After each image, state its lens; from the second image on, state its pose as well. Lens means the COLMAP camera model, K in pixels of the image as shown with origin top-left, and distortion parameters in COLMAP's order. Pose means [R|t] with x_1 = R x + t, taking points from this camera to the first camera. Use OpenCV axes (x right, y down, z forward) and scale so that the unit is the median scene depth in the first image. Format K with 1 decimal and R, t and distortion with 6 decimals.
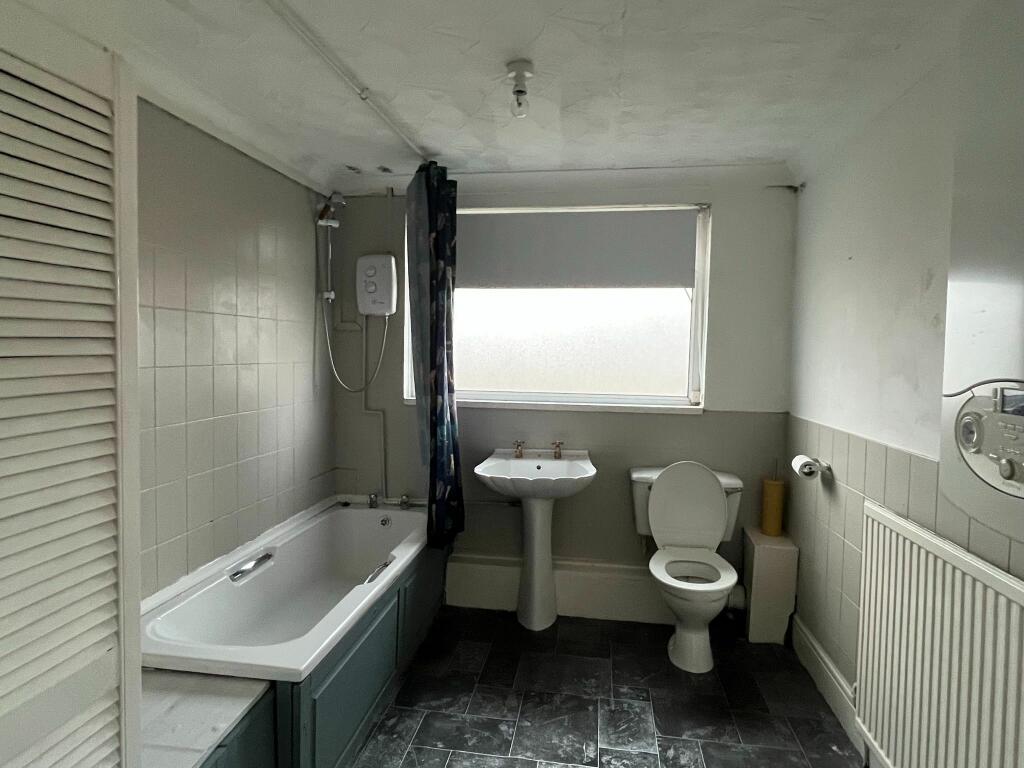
lens RADIAL K [[595.3, 0, 511.5], [0, 595.3, 377.0], [0, 0, 1]] dist [-0.000306, -0.001054]
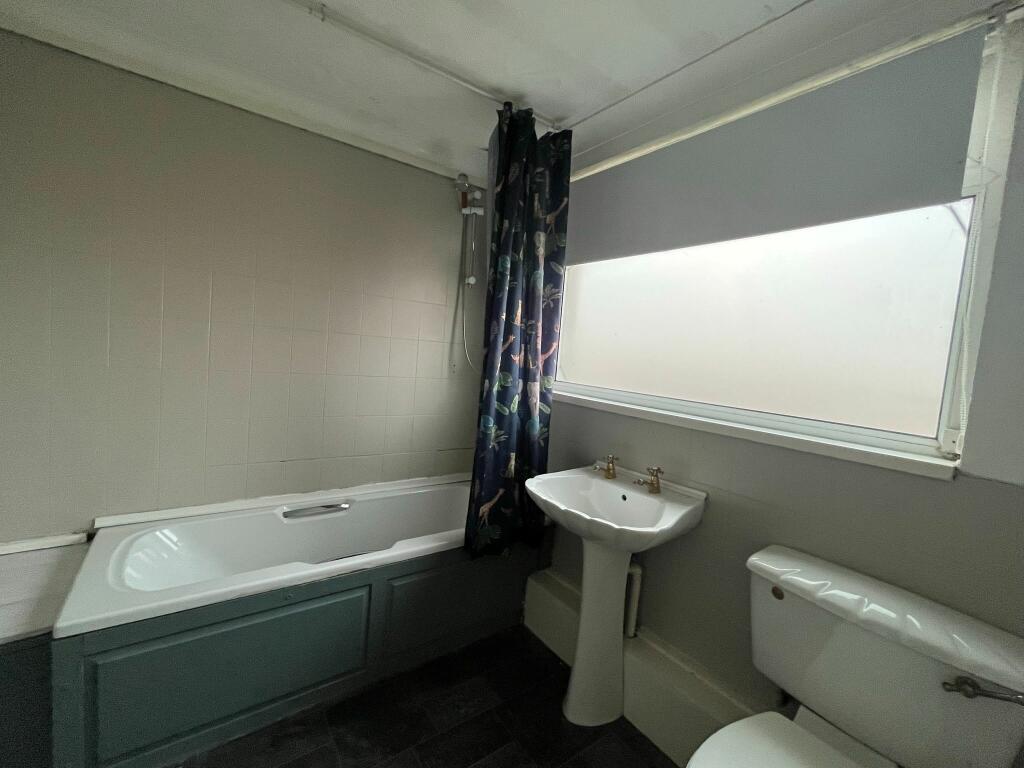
lens RADIAL K [[432.4, 0, 511.9], [0, 432.4, 380.7], [0, 0, 1]] dist [-0.002081, -0.000134]
pose [[0.700259, 0.086604, -0.708616, 0.309658], [-0.098832, 0.994817, 0.023916, 0.013387], [0.707014, 0.053287, 0.705189, 0.537117]]
